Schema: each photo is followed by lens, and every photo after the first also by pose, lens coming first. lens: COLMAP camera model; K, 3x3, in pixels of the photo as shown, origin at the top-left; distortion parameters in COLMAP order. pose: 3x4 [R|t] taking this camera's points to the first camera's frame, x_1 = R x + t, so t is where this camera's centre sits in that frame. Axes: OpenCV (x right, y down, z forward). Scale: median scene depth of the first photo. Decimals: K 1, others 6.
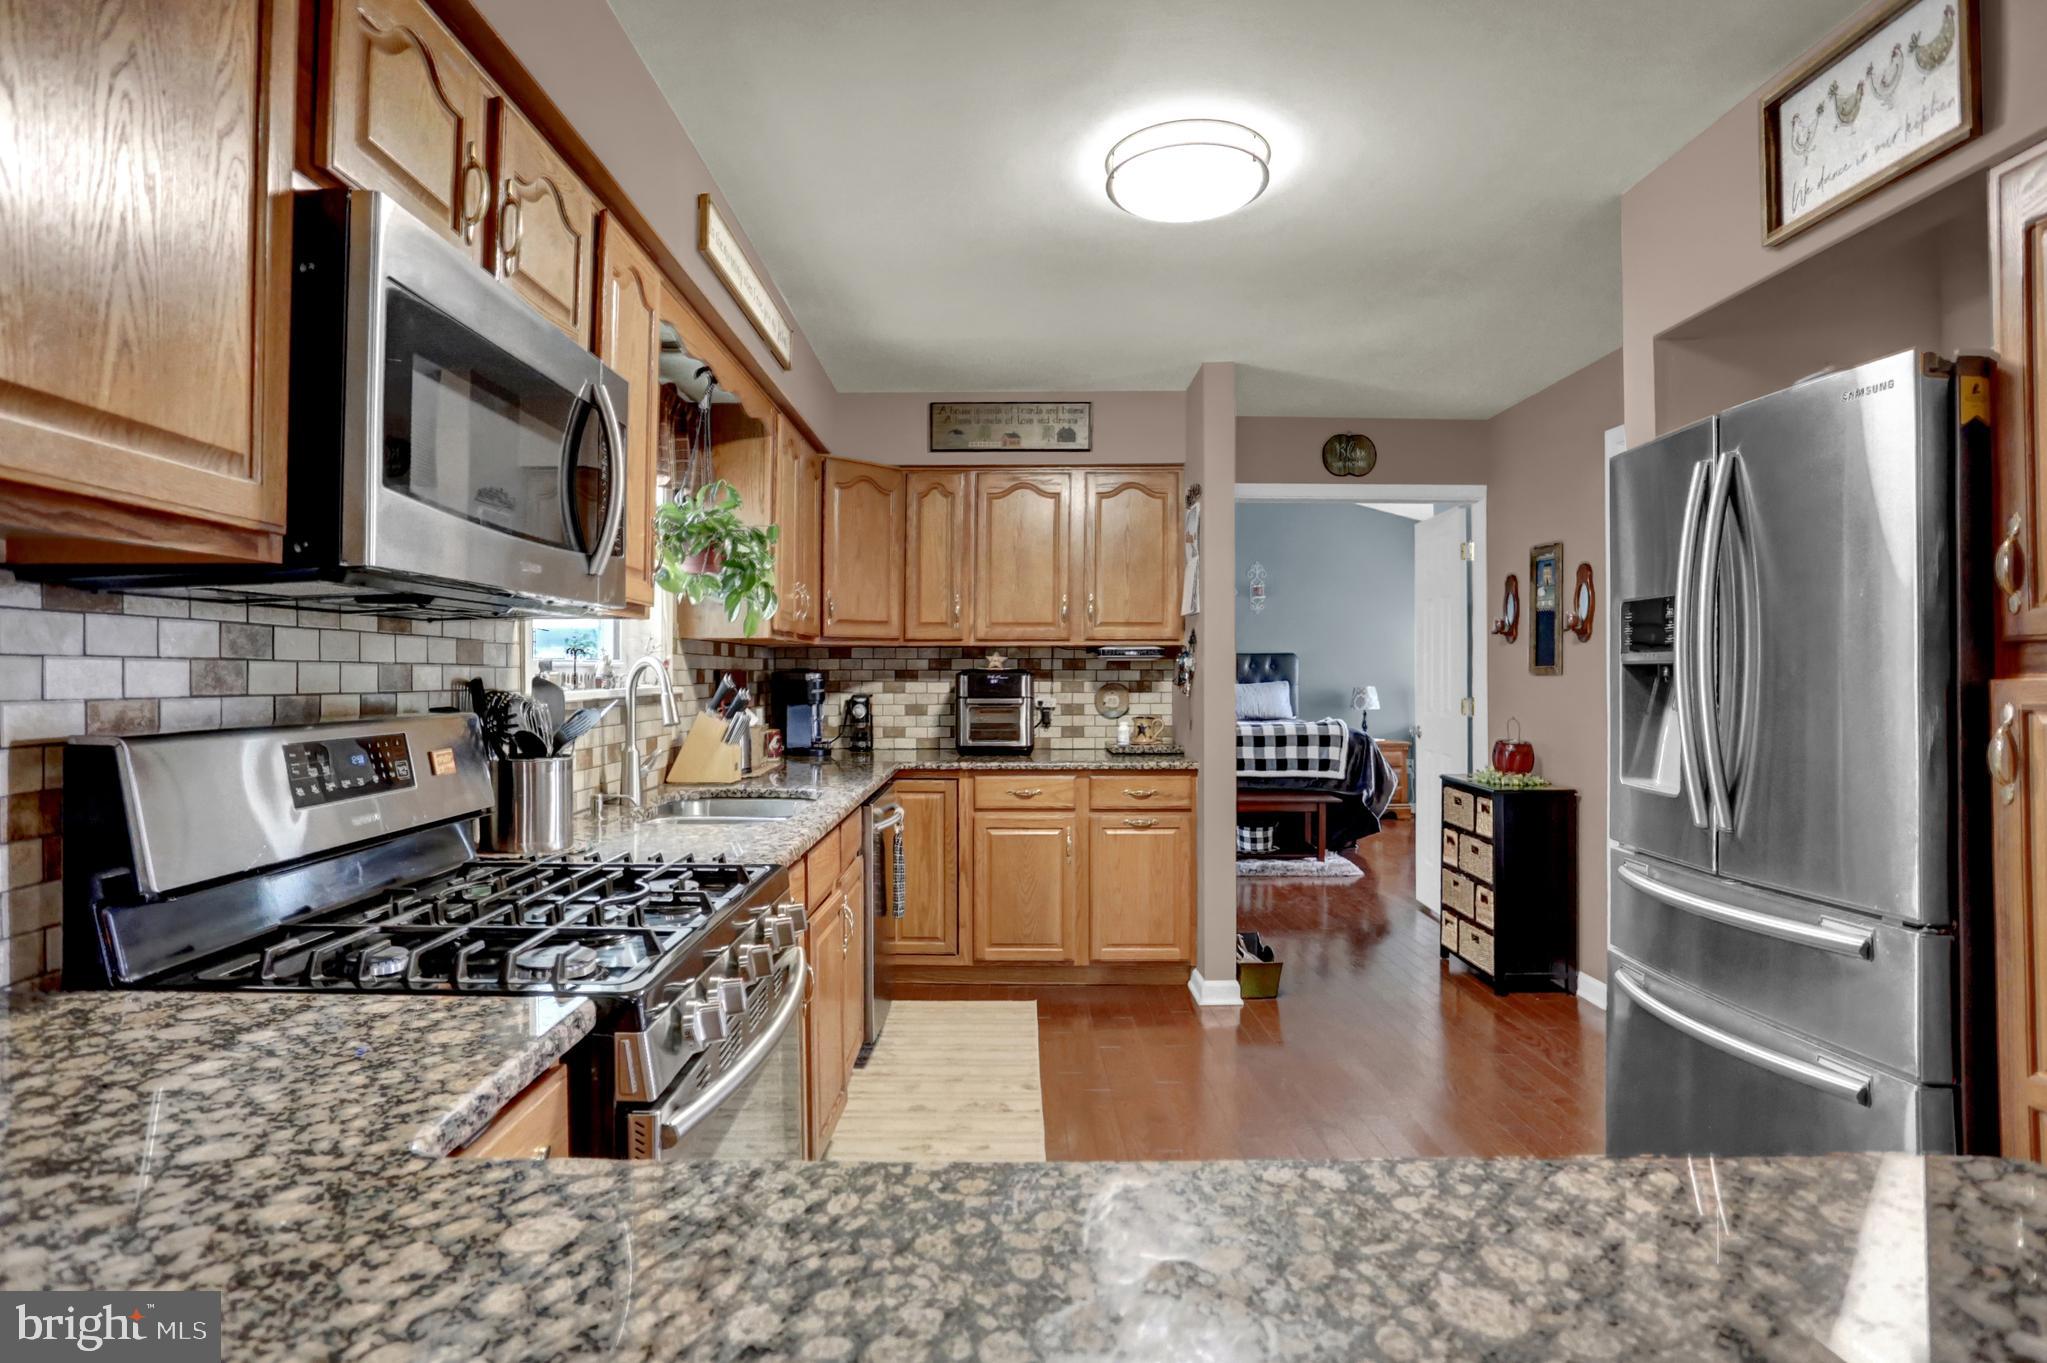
lens RADIAL K [[1027.8, 0, 973.0], [0, 1027.8, 683.5], [0, 0, 1]] dist [-0.058606, 0.020999]
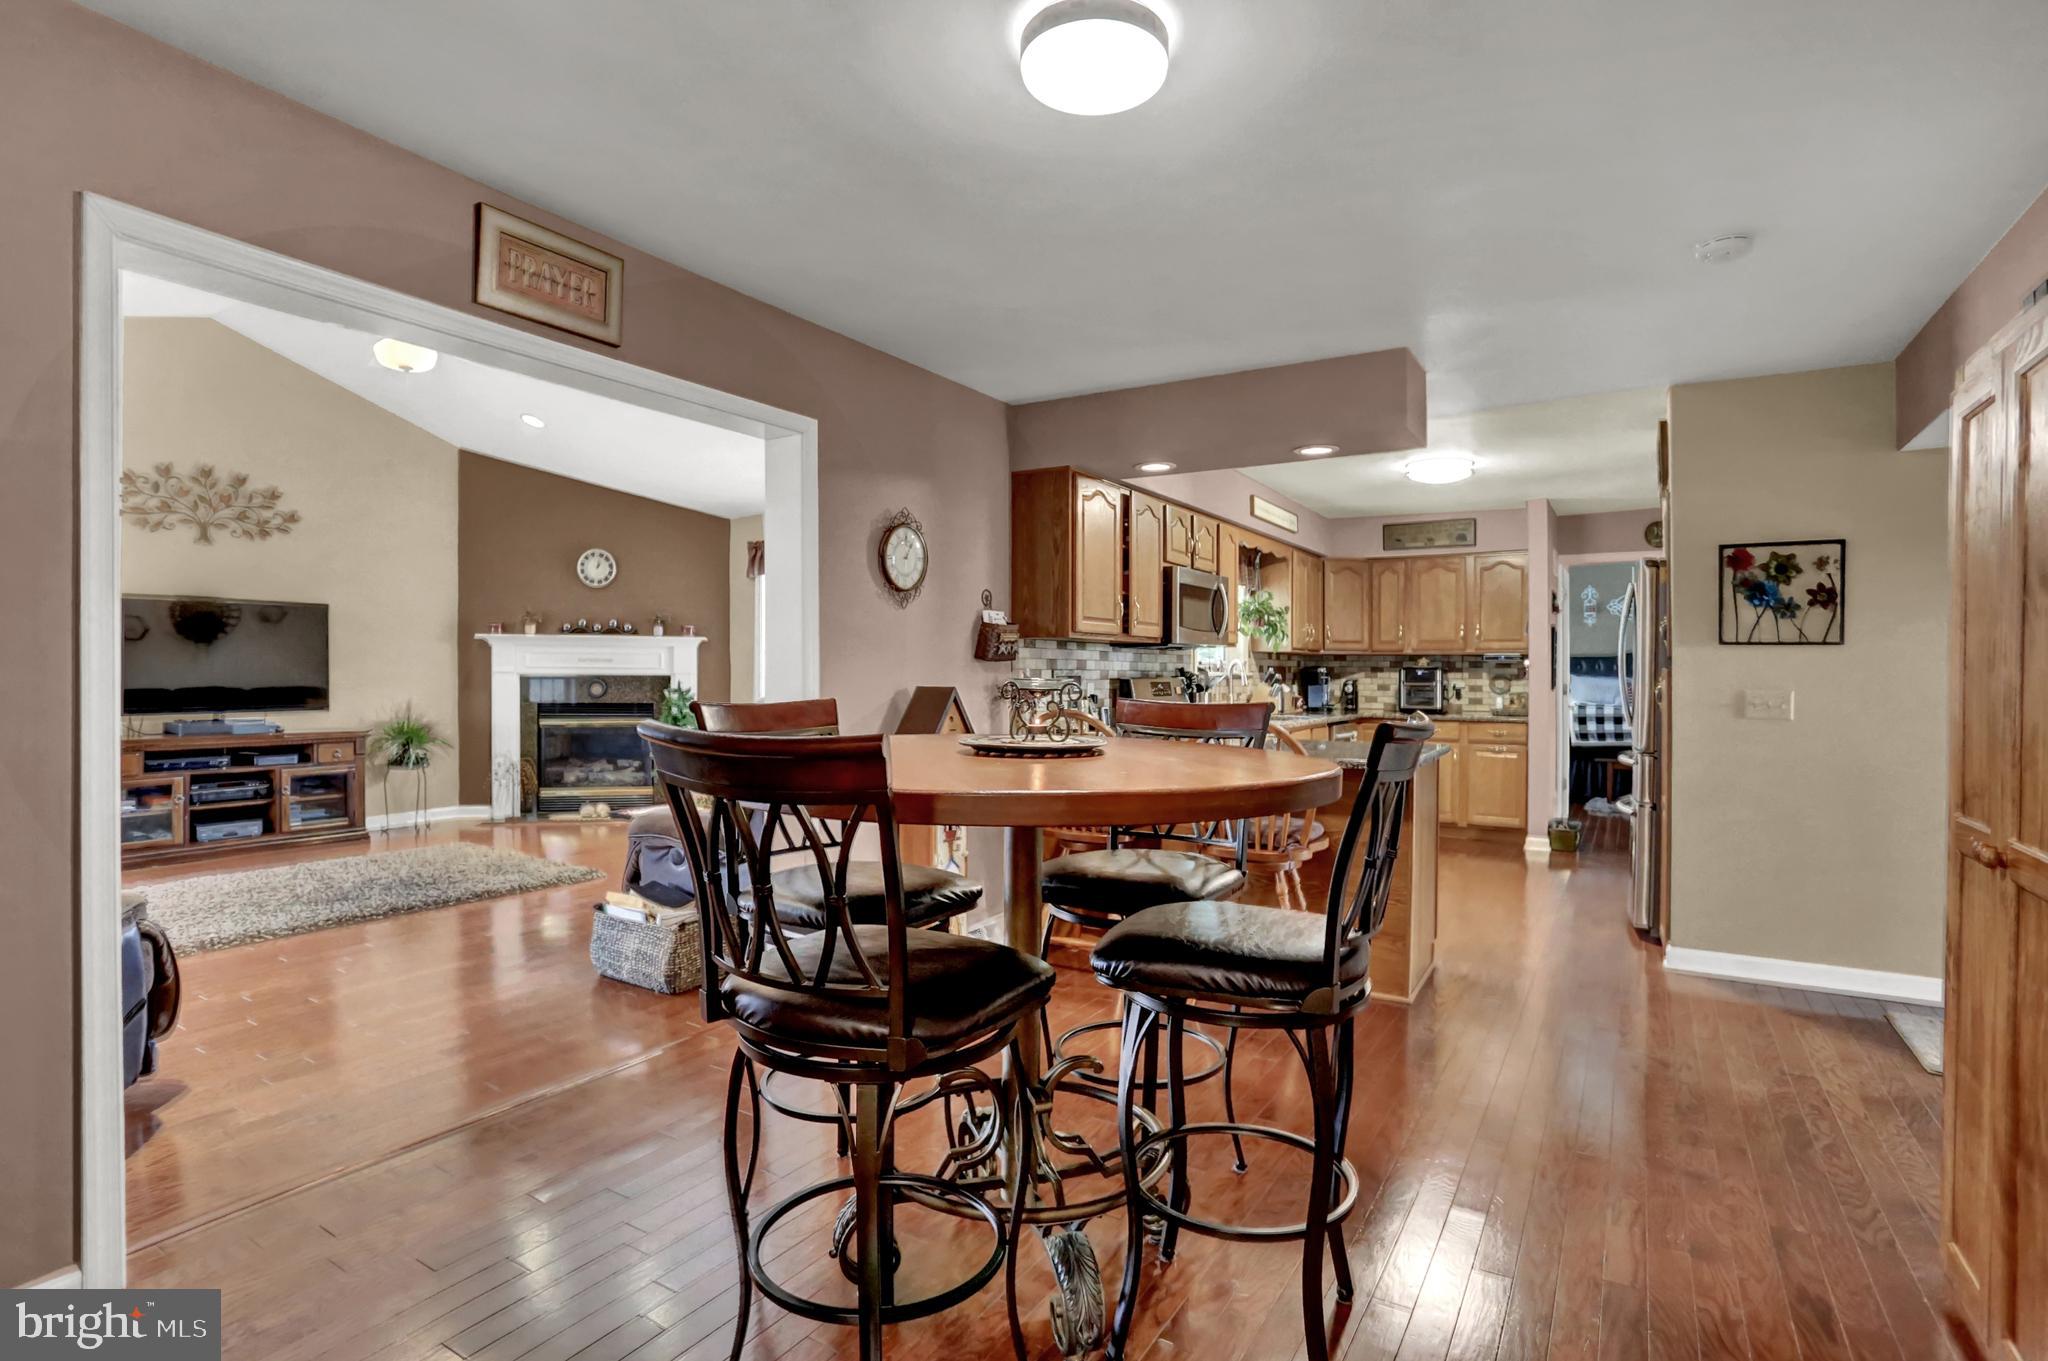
lens RADIAL K [[1028.3, 0, 1034.5], [0, 1028.3, 687.9], [0, 0, 1]] dist [-0.058606, 0.020999]
pose [[0.869501, 0.017472, -0.493622, 0.350353], [-0.012792, 0.999836, 0.012857, 0.012157], [0.493765, -0.004865, 0.869582, -1.018098]]
